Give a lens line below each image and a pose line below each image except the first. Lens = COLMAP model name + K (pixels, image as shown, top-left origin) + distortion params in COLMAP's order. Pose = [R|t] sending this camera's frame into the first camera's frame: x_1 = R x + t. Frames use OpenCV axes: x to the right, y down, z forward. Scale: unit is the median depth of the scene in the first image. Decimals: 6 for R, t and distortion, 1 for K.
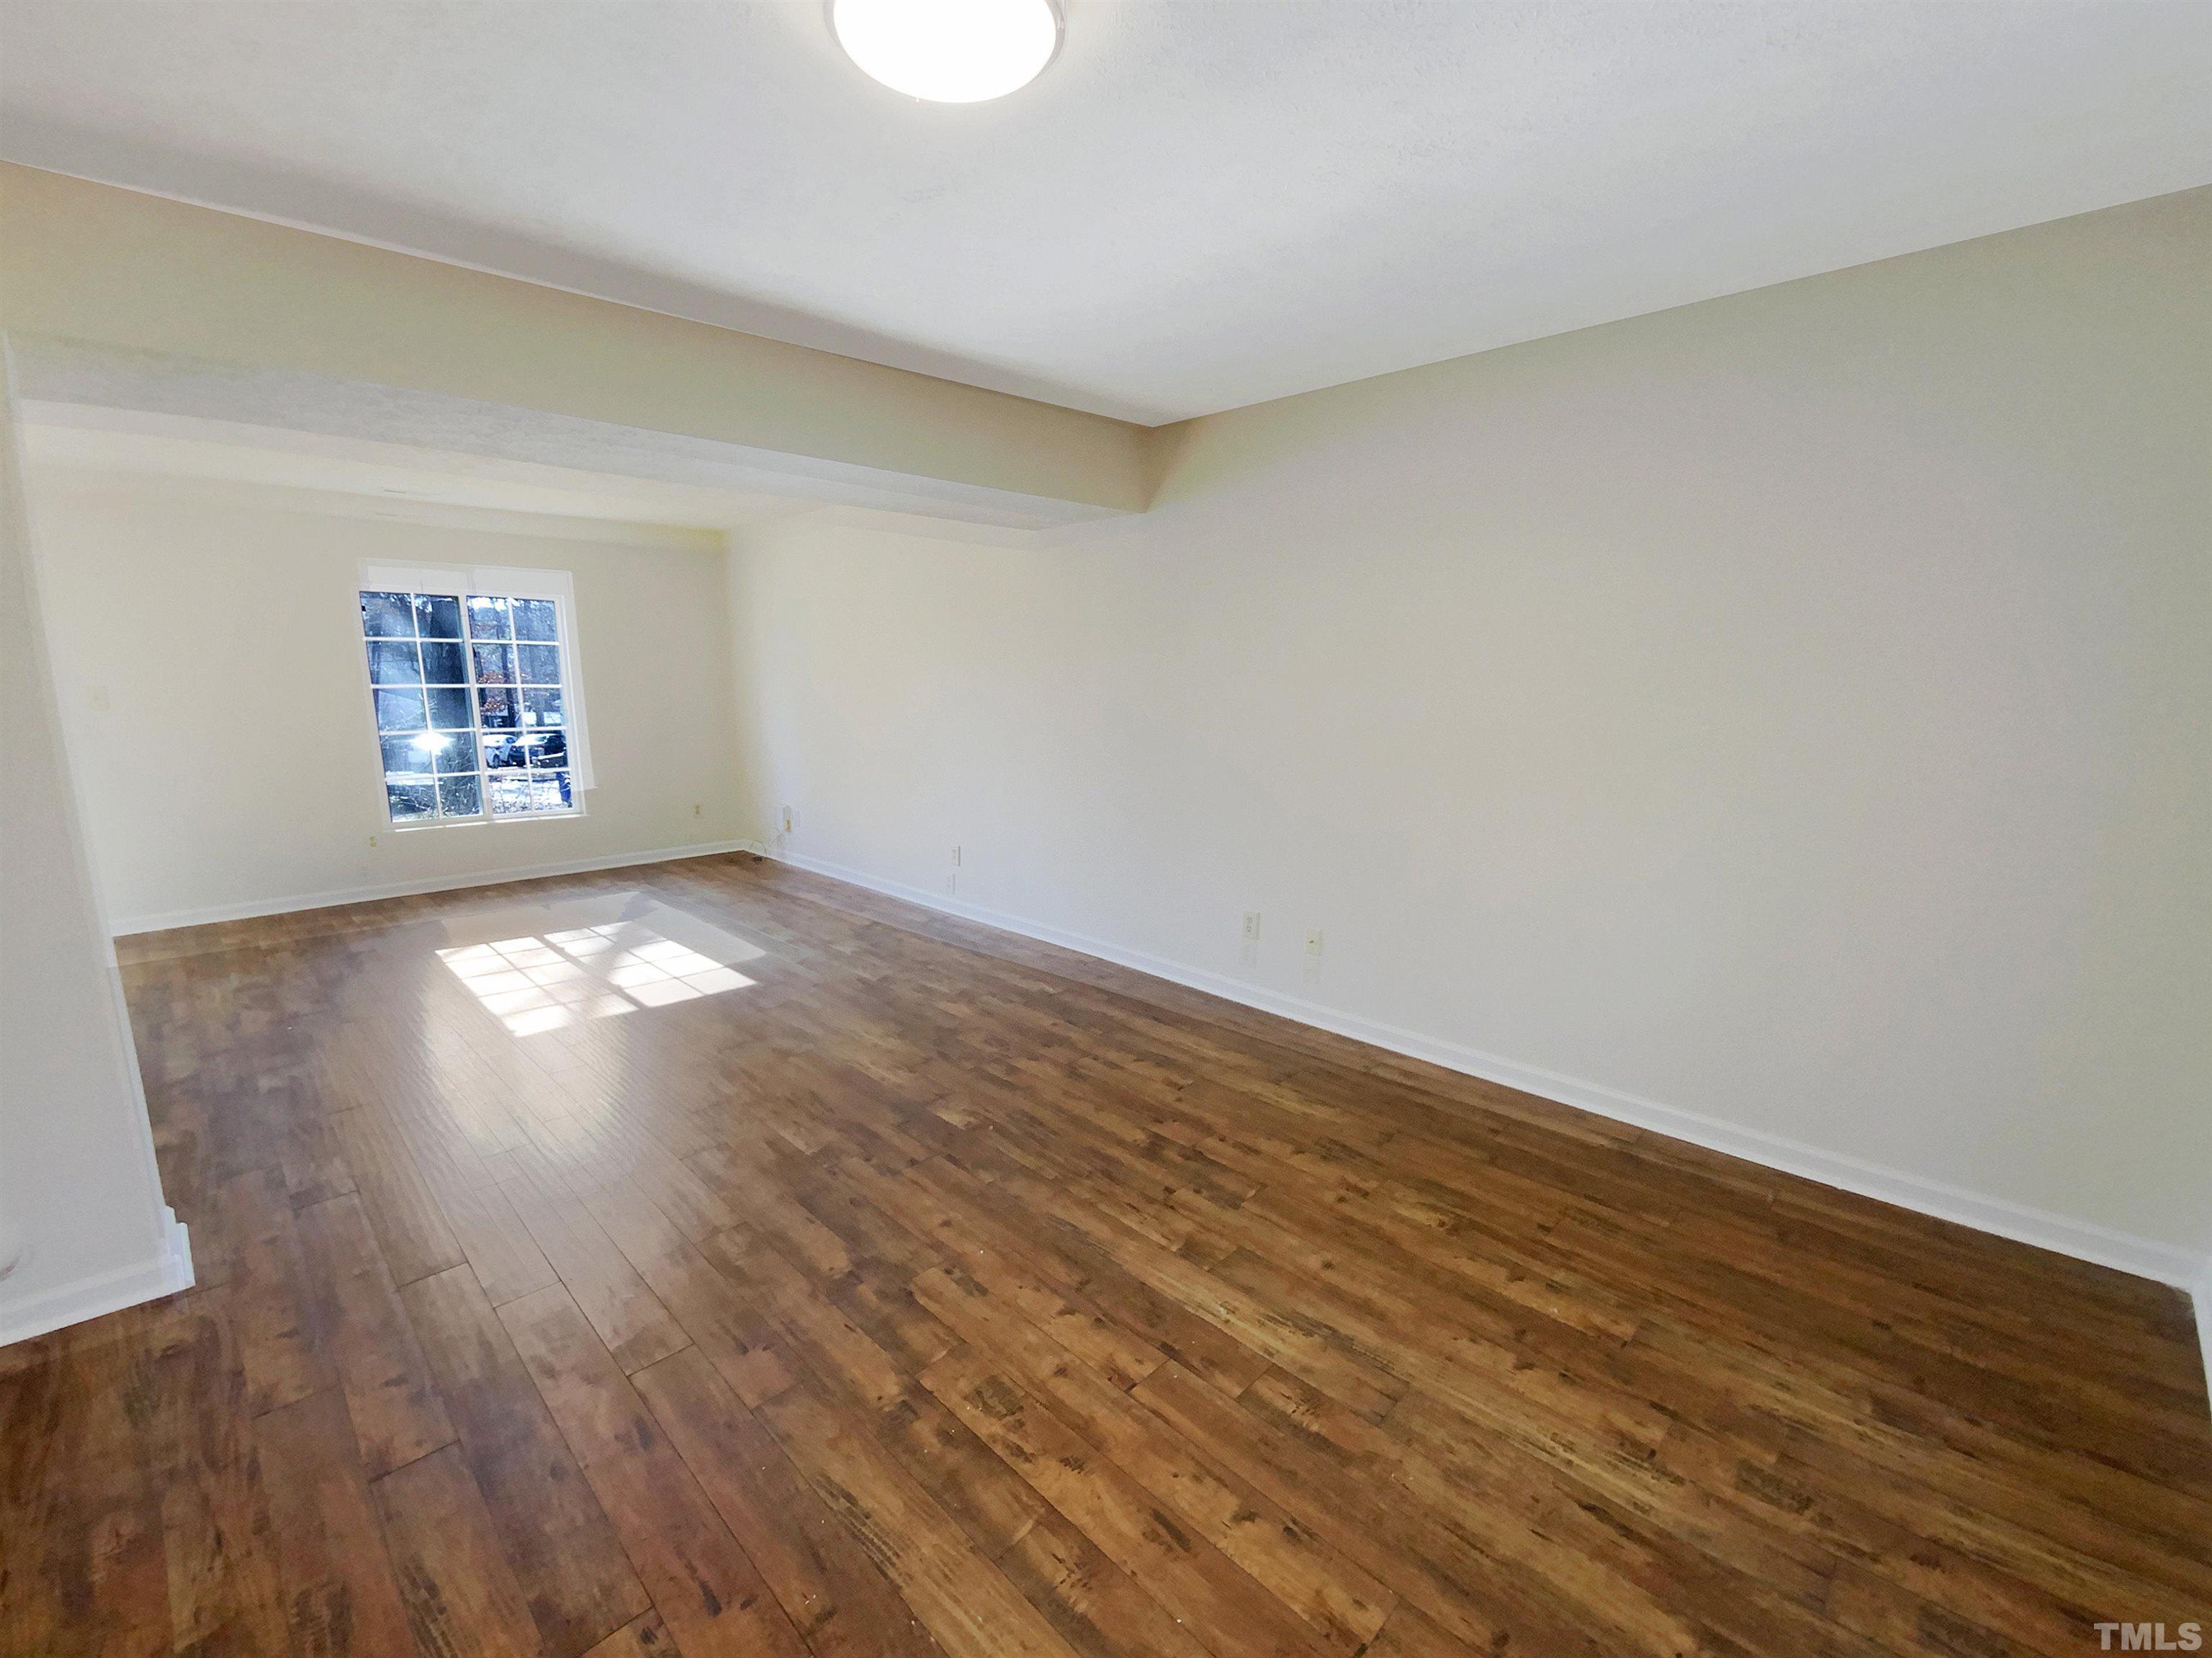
lens RADIAL K [[888.3, 0, 1117.6], [0, 888.3, 831.9], [0, 0, 1]] dist [-0.012056, -0.000213]
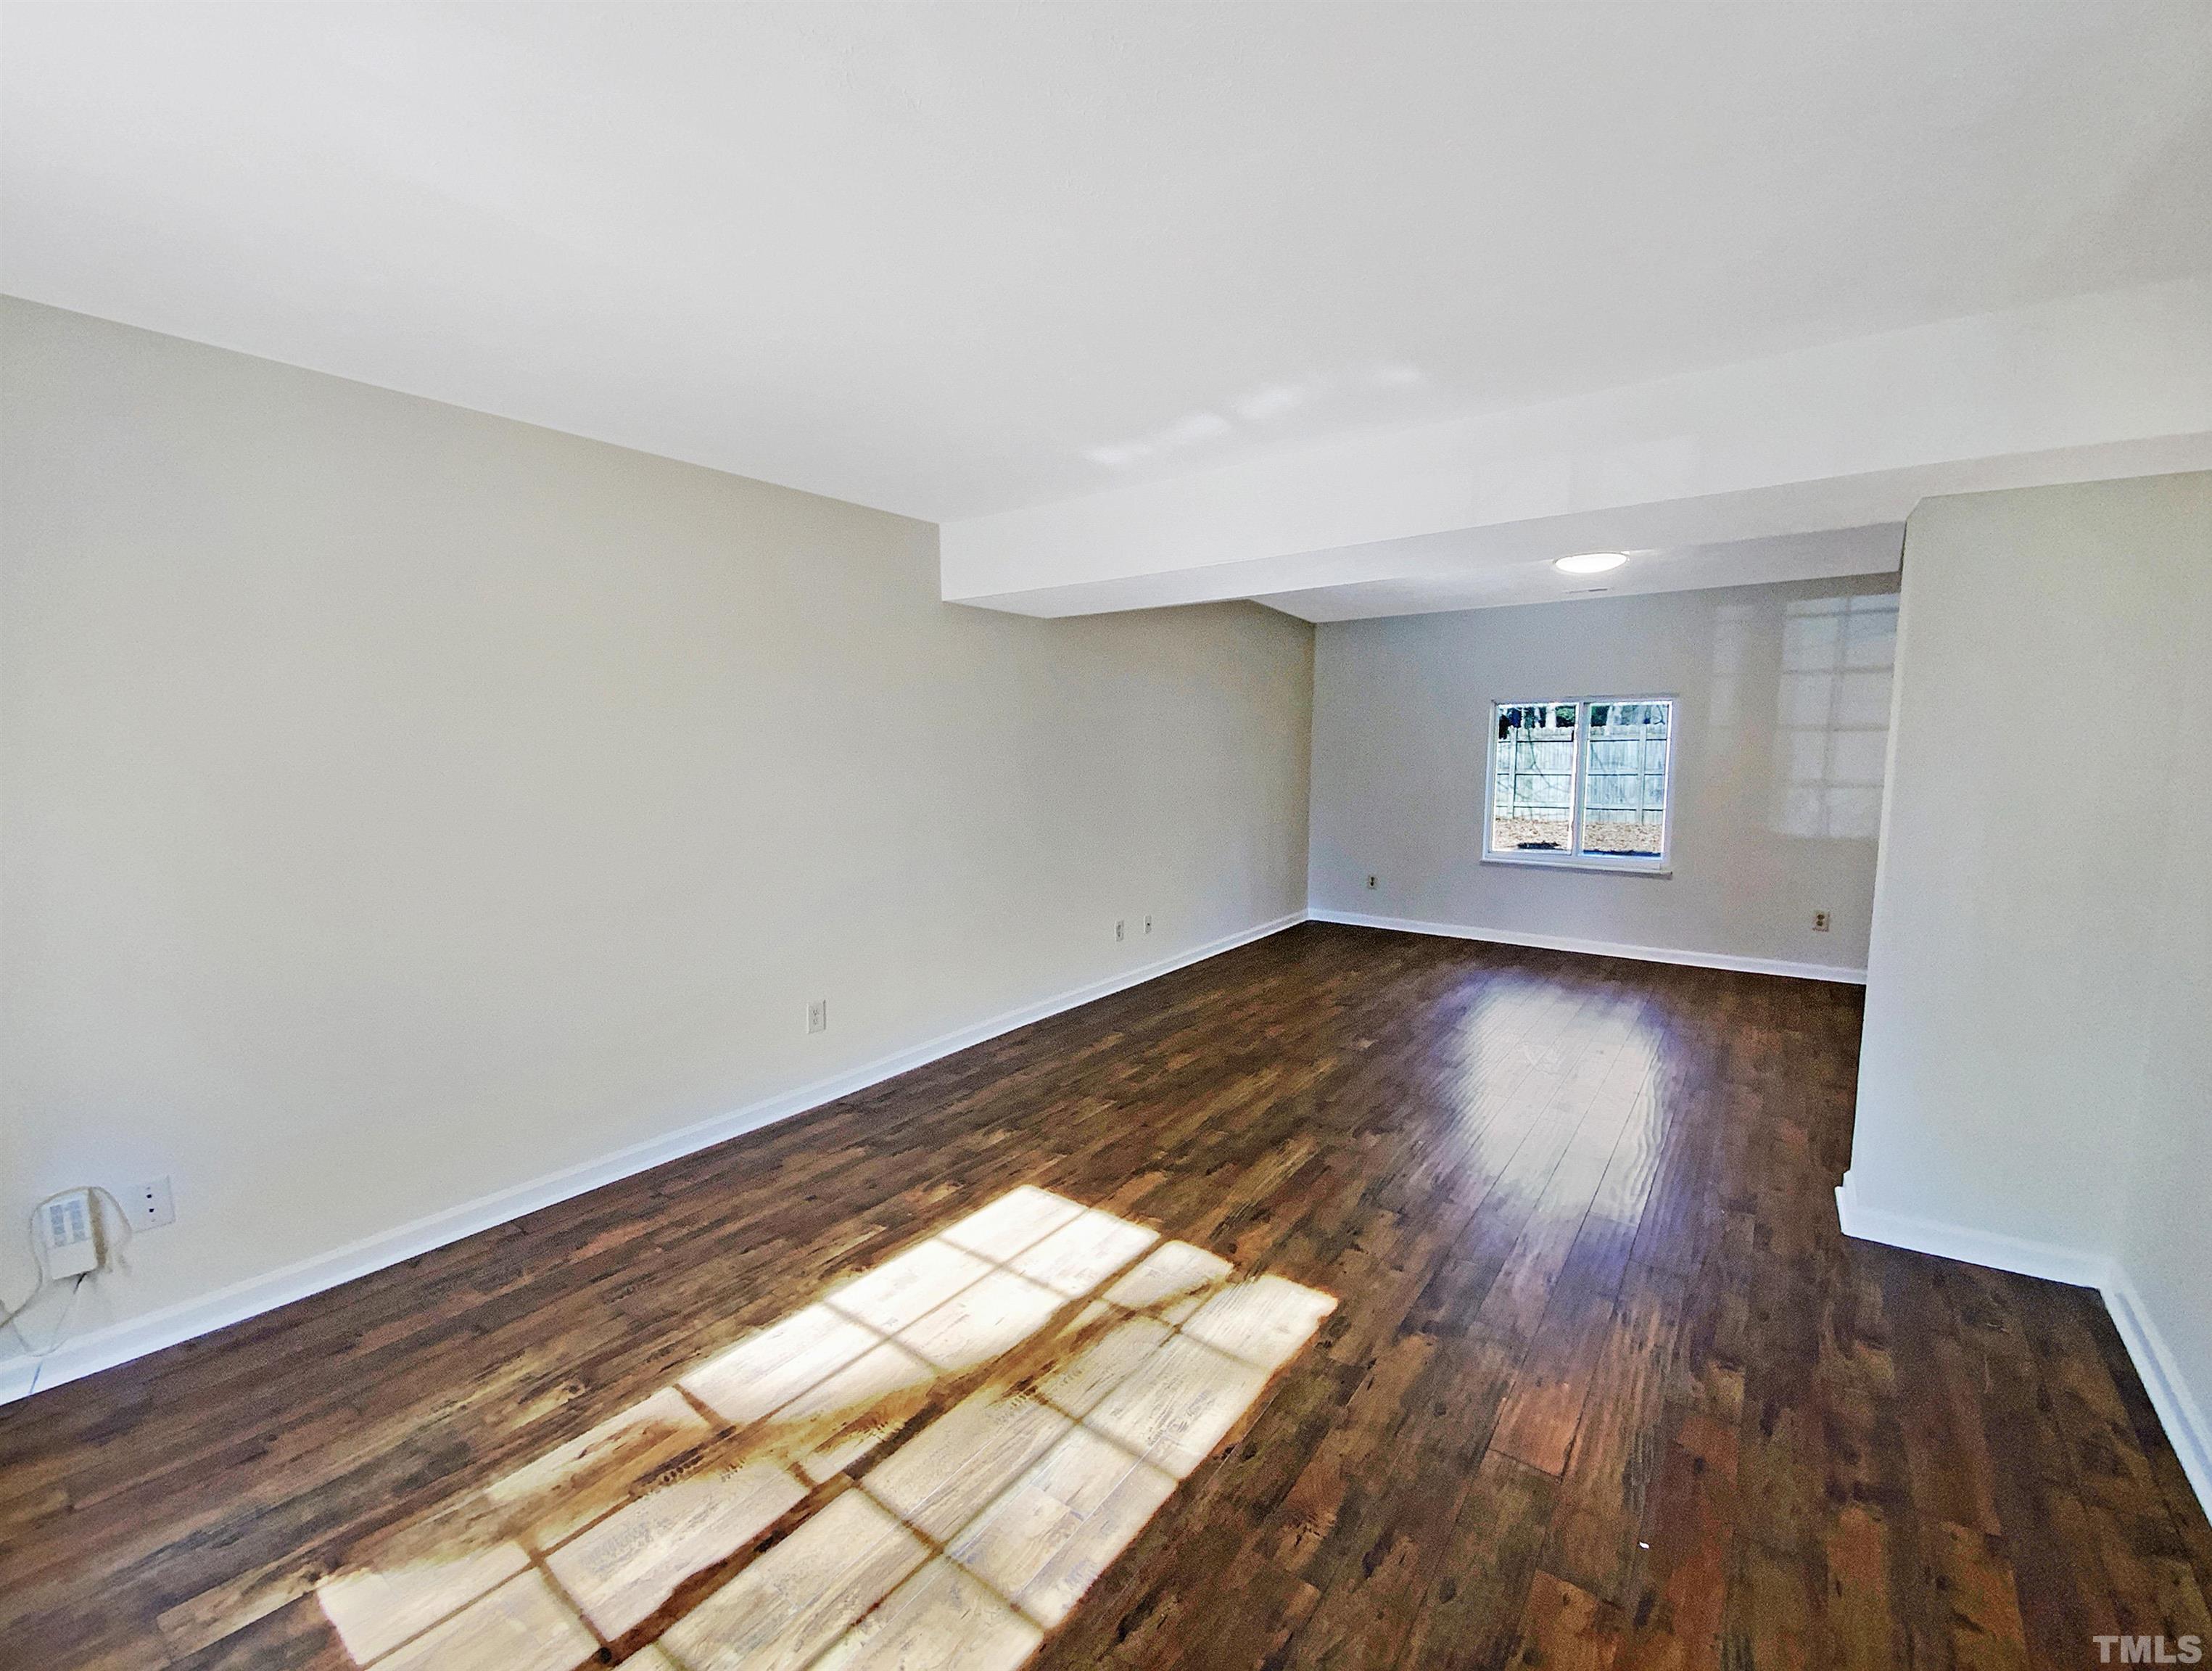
lens RADIAL K [[943.0, 0, 1114.1], [0, 943.0, 833.9], [0, 0, 1]] dist [-0.002493, -0.000050]
pose [[-0.126449, -0.102618, 0.986651, -1.483052], [0.180748, 0.975601, 0.124633, -0.252537], [-0.975367, 0.194095, -0.104816, 1.375652]]
